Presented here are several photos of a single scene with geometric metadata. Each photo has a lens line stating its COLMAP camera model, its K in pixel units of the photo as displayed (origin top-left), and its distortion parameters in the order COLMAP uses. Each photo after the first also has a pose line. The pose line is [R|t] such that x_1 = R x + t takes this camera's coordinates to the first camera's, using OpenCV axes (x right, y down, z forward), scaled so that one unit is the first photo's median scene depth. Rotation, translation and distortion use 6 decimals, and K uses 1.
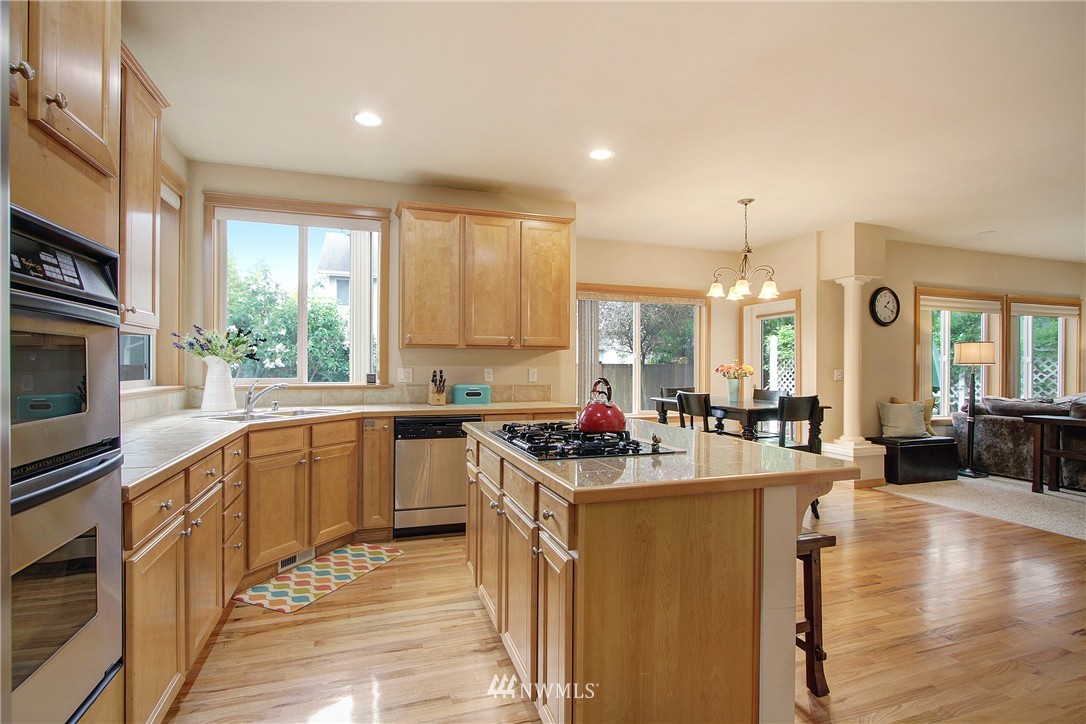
lens RADIAL K [[513.8, 0, 534.9], [0, 513.8, 366.4], [0, 0, 1]] dist [-0.011884, 0.000449]
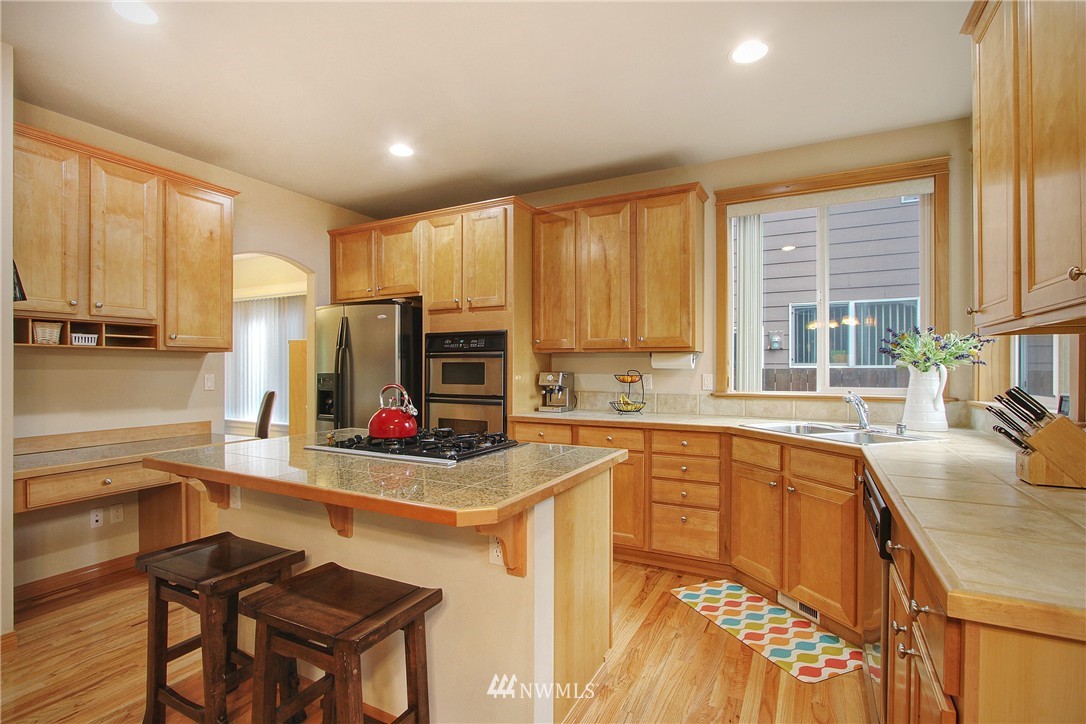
lens RADIAL K [[513.8, 0, 541.3], [0, 513.8, 368.2], [0, 0, 1]] dist [-0.011884, 0.000449]
pose [[-0.722988, -0.005425, -0.690840, 0.428571], [-0.003312, 0.999985, -0.004387, -0.006489], [0.690853, -0.000884, -0.722995, 1.343806]]
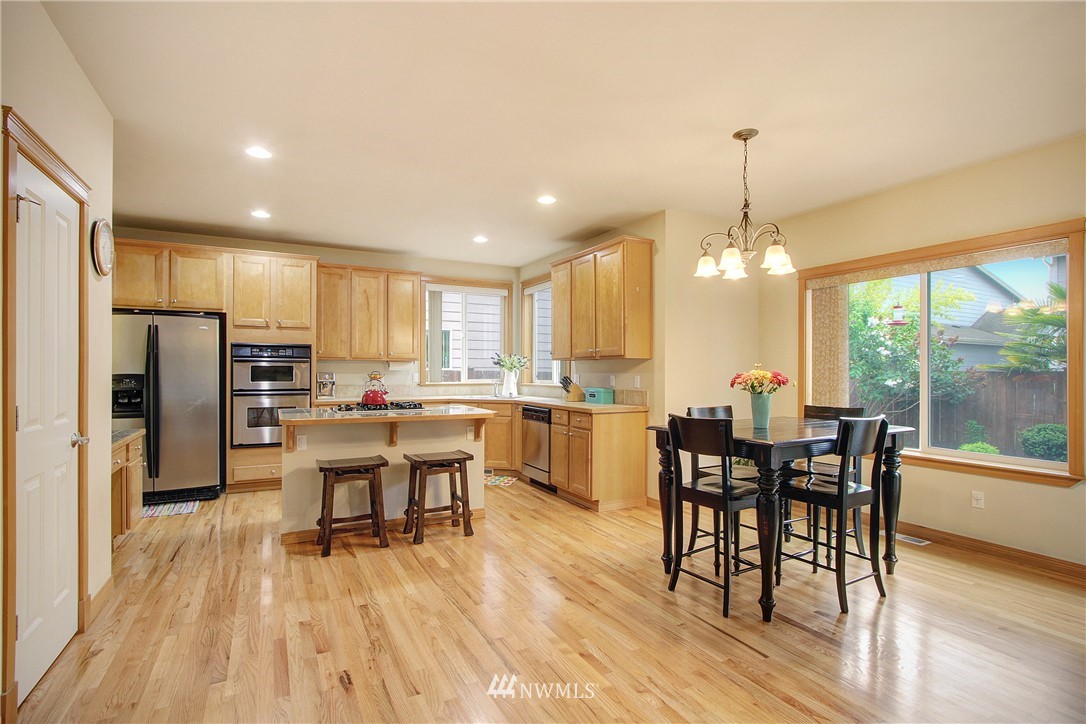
lens RADIAL K [[513.8, 0, 541.0], [0, 513.8, 367.7], [0, 0, 1]] dist [-0.011884, 0.000449]
pose [[0.171047, -0.008293, -0.985228, 1.545963], [-0.000845, 0.999963, -0.008564, -0.005417], [0.985262, 0.002298, 0.171034, 0.905679]]
